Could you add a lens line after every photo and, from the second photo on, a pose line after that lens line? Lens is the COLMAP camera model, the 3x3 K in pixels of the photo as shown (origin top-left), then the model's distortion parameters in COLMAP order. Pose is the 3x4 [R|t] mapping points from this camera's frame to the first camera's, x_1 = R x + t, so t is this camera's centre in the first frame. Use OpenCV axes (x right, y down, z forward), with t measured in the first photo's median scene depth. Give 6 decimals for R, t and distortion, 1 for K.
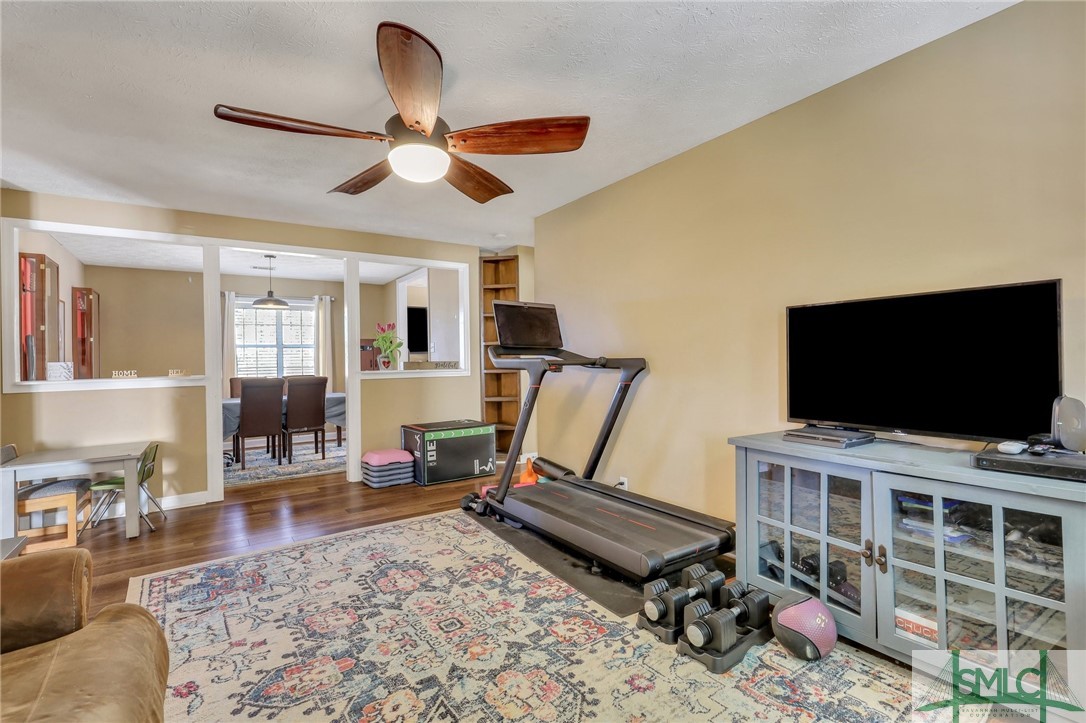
lens RADIAL K [[495.8, 0, 551.8], [0, 495.8, 358.3], [0, 0, 1]] dist [0.003897, 0.000553]
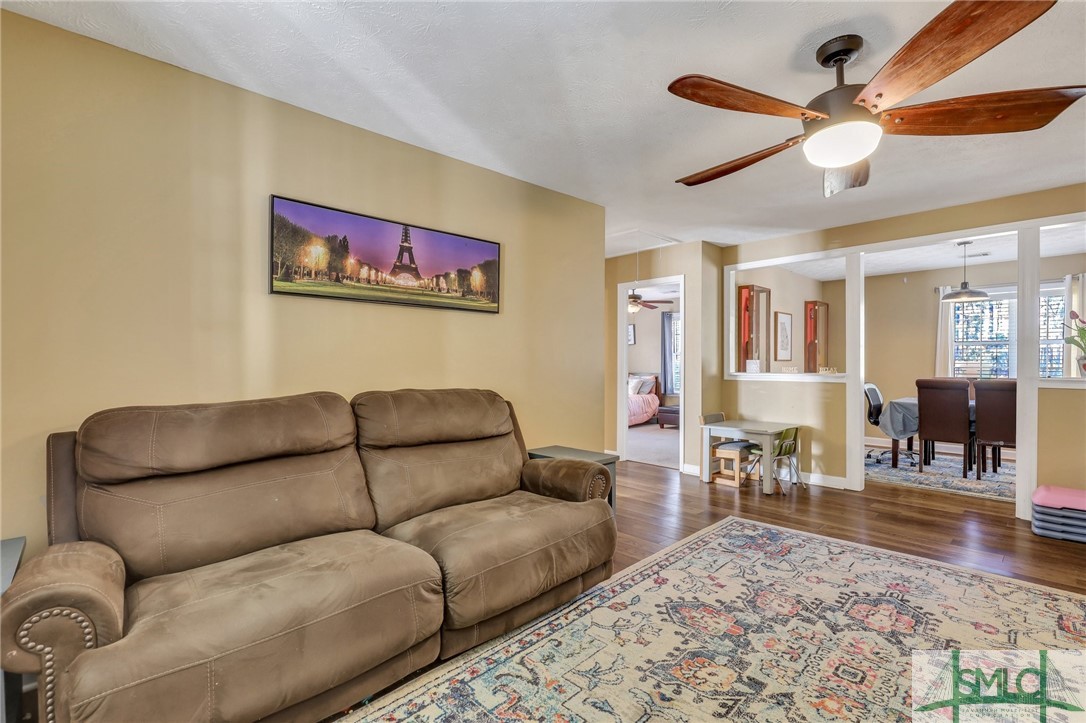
lens RADIAL K [[495.8, 0, 552.7], [0, 495.8, 361.0], [0, 0, 1]] dist [0.003897, 0.000553]
pose [[0.165975, 0.015524, -0.986008, 0.442081], [-0.001845, 0.999879, 0.015432, -0.013731], [0.986128, -0.000742, 0.165983, 0.279496]]
